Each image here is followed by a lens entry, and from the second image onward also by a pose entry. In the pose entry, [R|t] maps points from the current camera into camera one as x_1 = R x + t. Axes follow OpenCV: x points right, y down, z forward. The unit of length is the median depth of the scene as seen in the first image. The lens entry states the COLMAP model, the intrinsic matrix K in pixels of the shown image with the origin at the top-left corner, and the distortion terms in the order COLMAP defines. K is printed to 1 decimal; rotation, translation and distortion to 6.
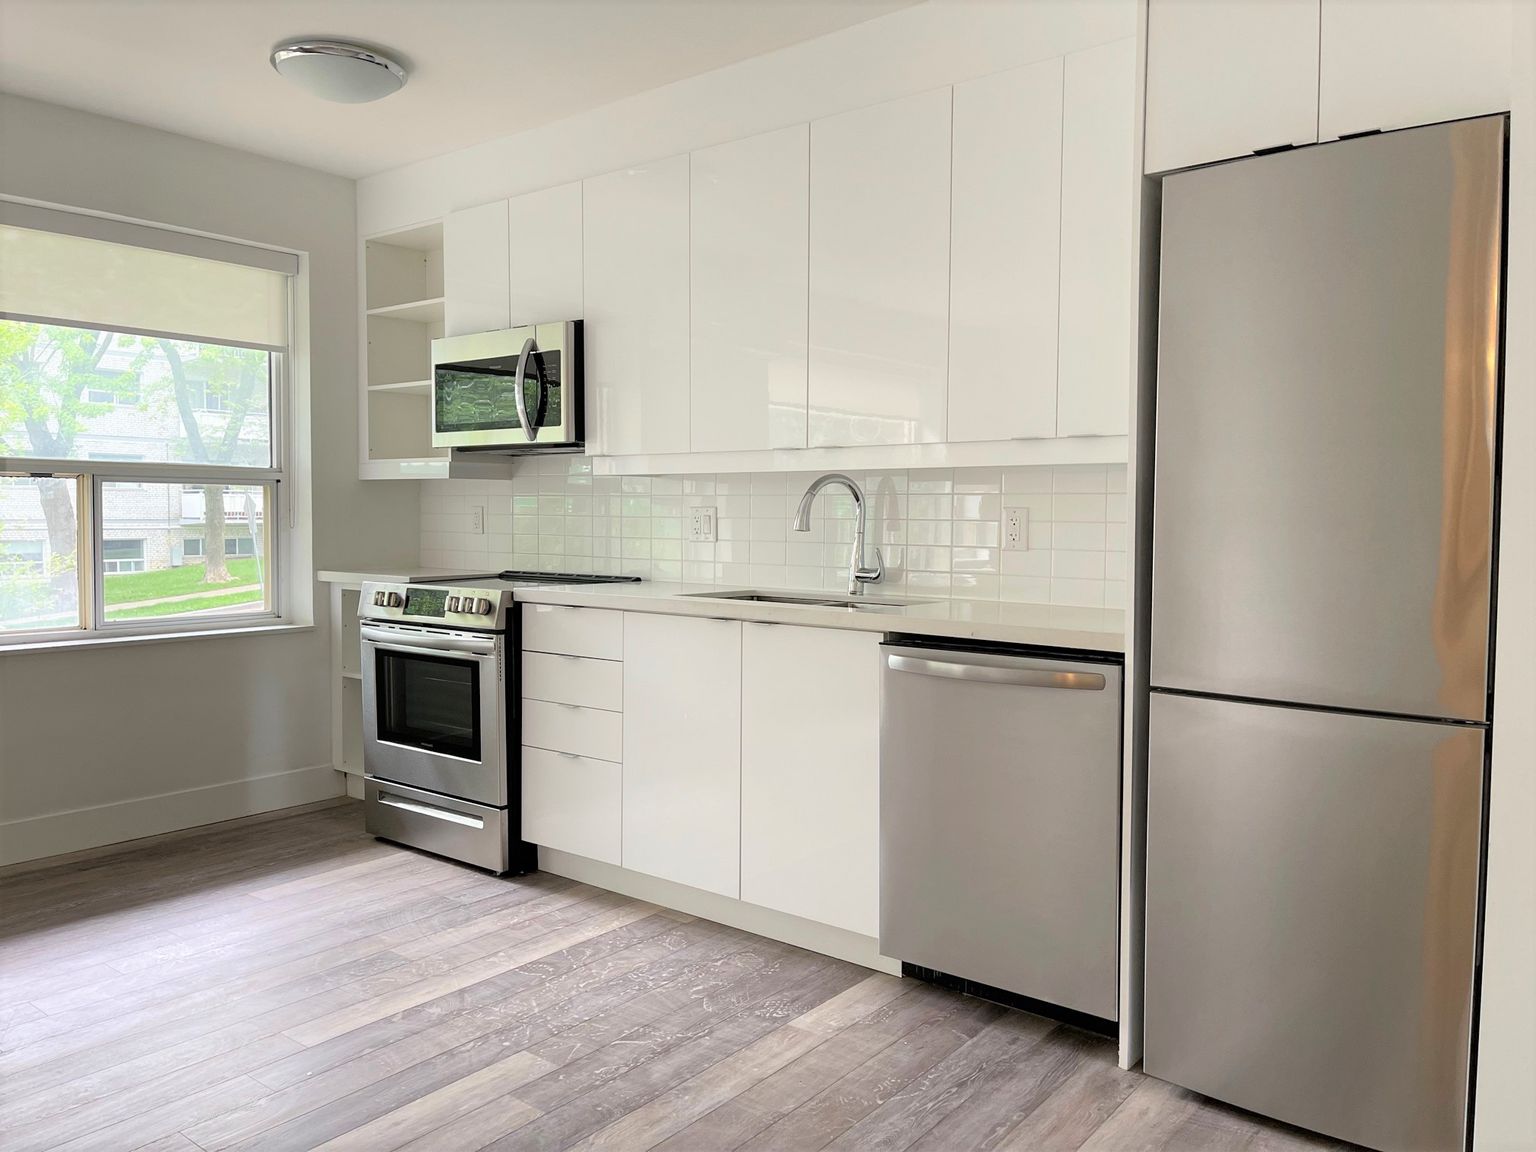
lens RADIAL K [[1163.4, 0, 768.0], [0, 1163.4, 576.0], [0, 0, 1]] dist [0.003617, -0.000054]
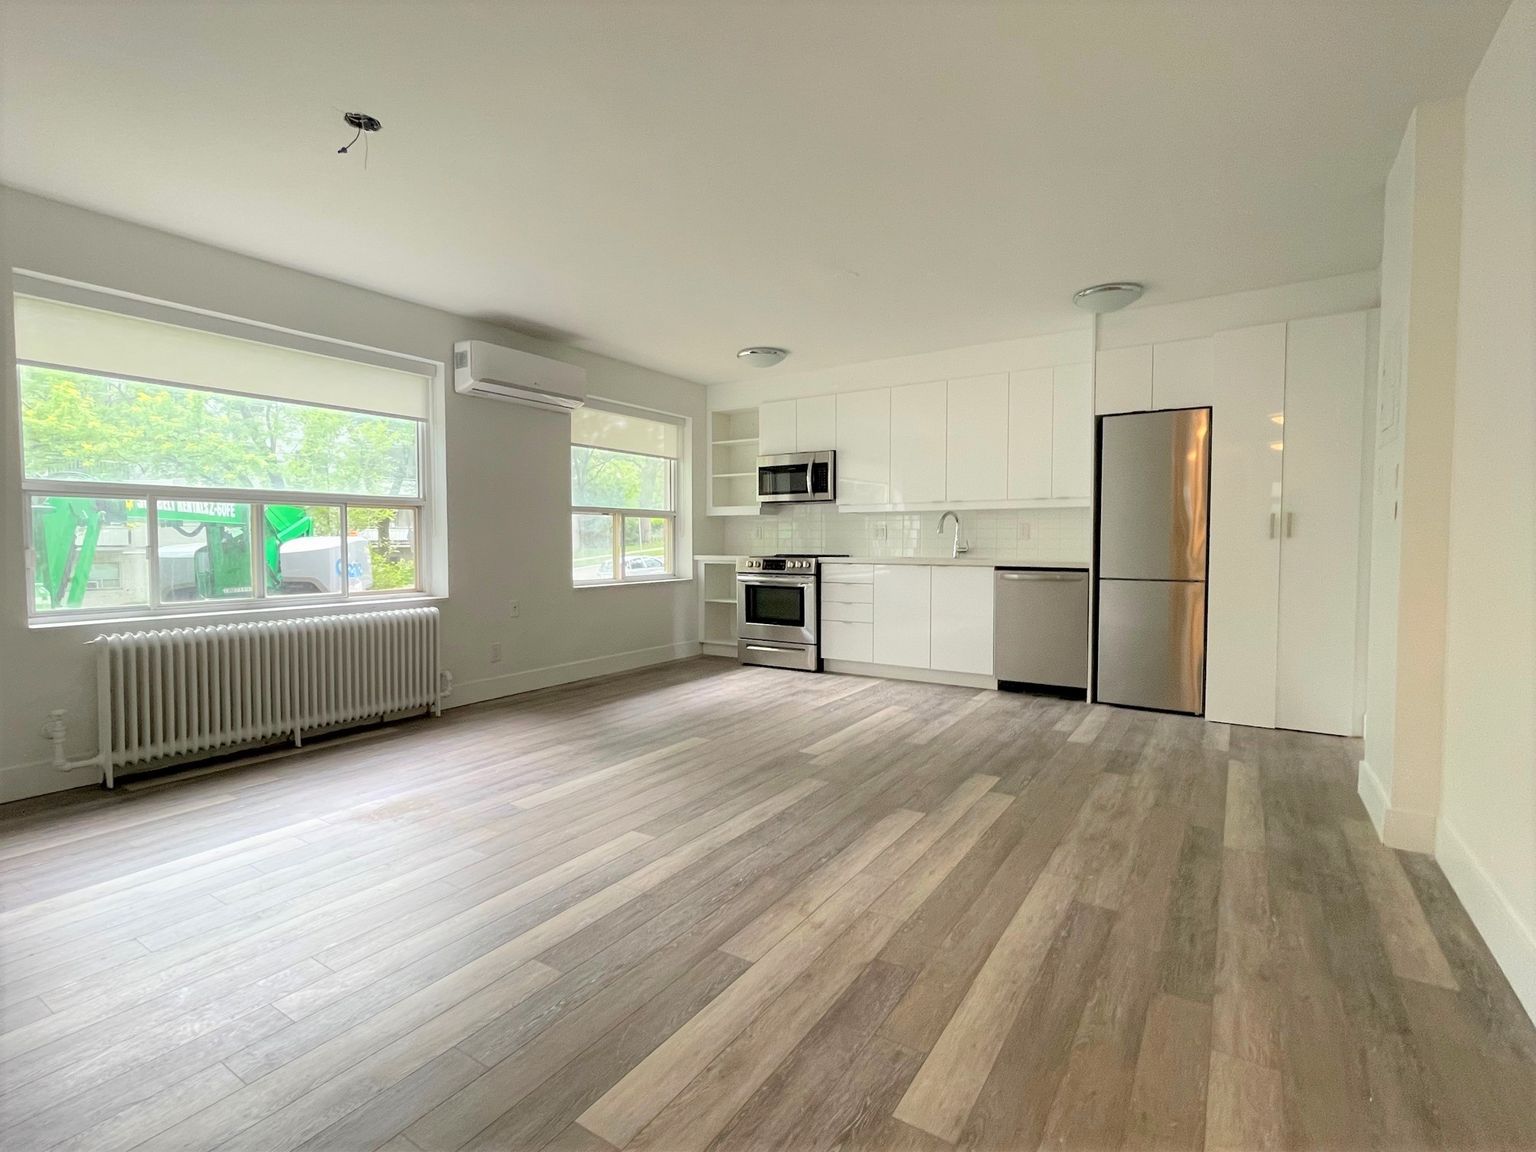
lens RADIAL K [[715.4, 0, 768.0], [0, 715.4, 576.0], [0, 0, 1]] dist [0.002004, -0.000082]
pose [[0.996119, -0.012507, 0.087118, -0.436571], [0.012688, 0.999918, -0.001520, 0.048711], [-0.087092, 0.002619, 0.996197, -0.506922]]
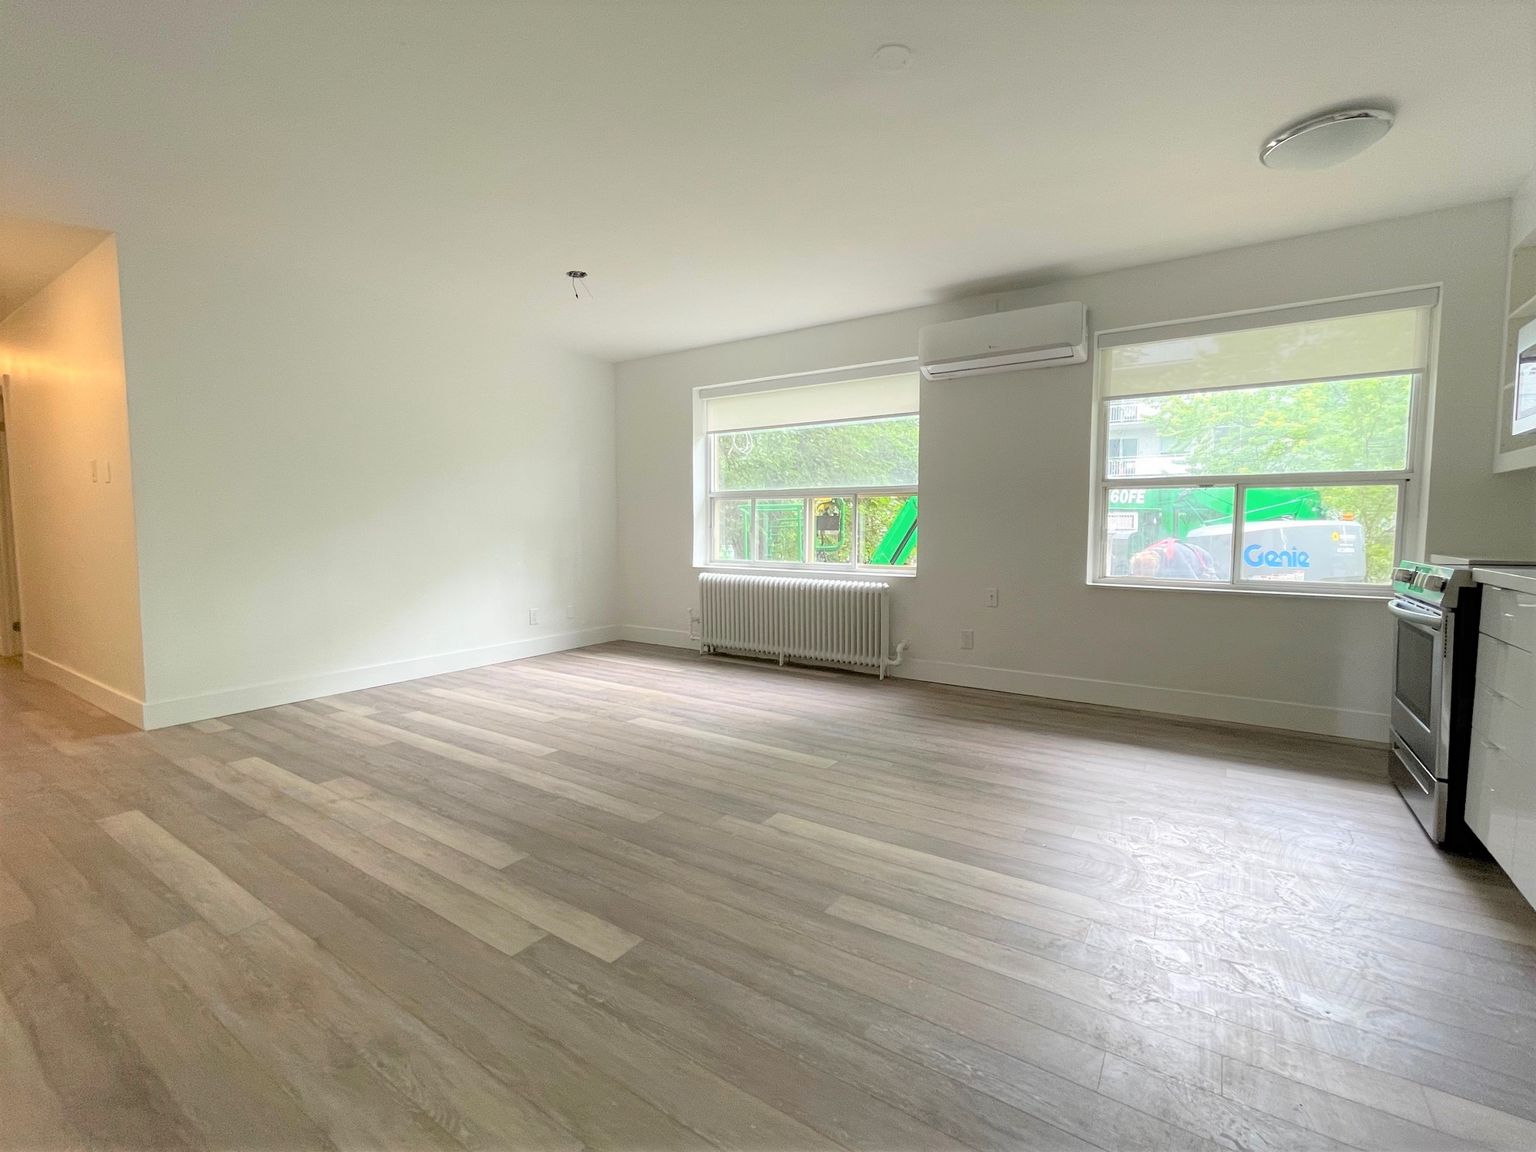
lens RADIAL K [[688.9, 0, 768.0], [0, 688.9, 576.0], [0, 0, 1]] dist [-0.020802, 0.014633]
pose [[0.082618, 0.070503, -0.994084, 0.301524], [-0.055085, 0.996293, 0.066081, 0.010406], [0.995058, 0.049300, 0.086195, 0.326164]]
